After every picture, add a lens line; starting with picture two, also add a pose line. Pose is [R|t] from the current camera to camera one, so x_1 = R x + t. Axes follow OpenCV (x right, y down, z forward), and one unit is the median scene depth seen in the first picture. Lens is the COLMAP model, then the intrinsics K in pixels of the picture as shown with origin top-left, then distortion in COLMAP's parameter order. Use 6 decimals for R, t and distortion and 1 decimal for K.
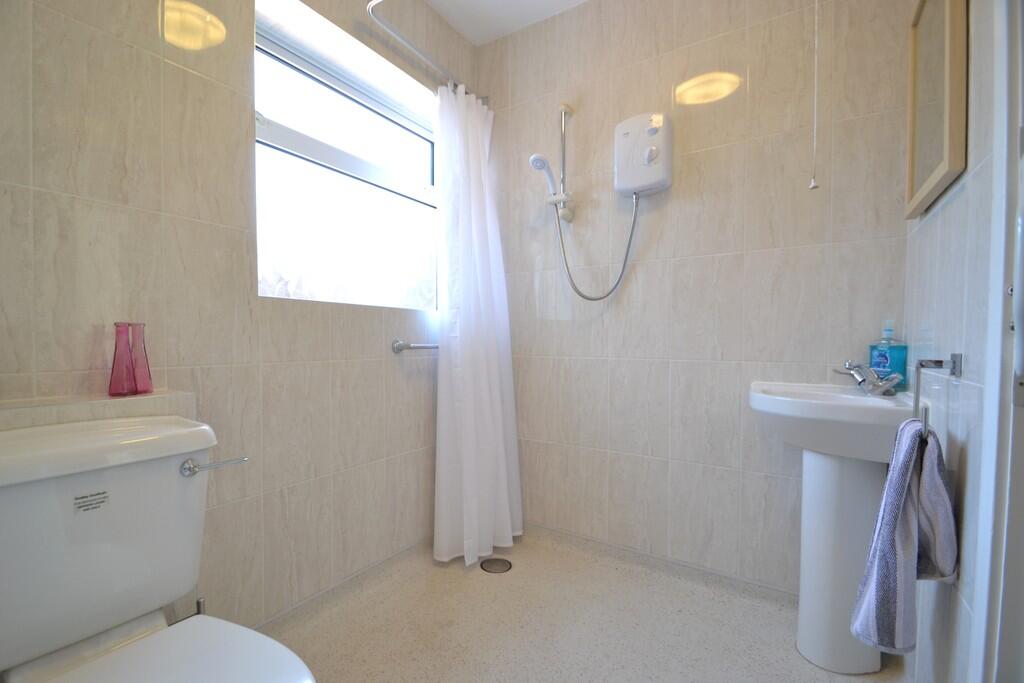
lens RADIAL K [[453.7, 0, 490.4], [0, 453.7, 353.5], [0, 0, 1]] dist [0.014423, -0.014964]
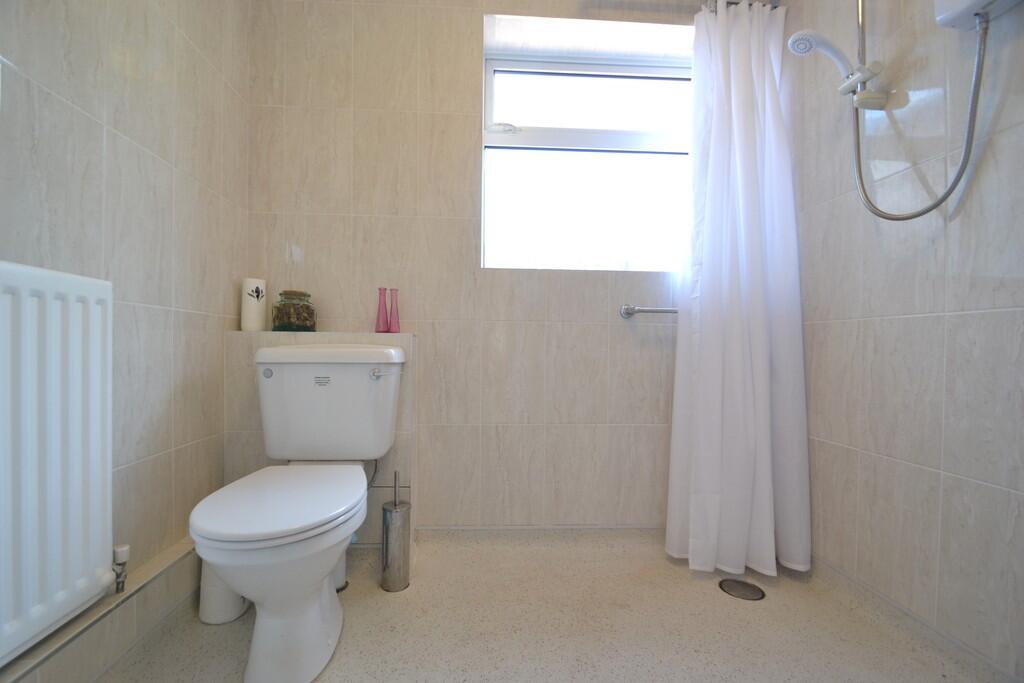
lens RADIAL K [[453.7, 0, 490.4], [0, 453.7, 353.5], [0, 0, 1]] dist [0.014423, -0.014964]
pose [[0.605272, 0.015802, -0.795862, 0.375660], [-0.032993, 0.999442, -0.005247, 0.085817], [0.795334, 0.029433, 0.605456, 0.185182]]
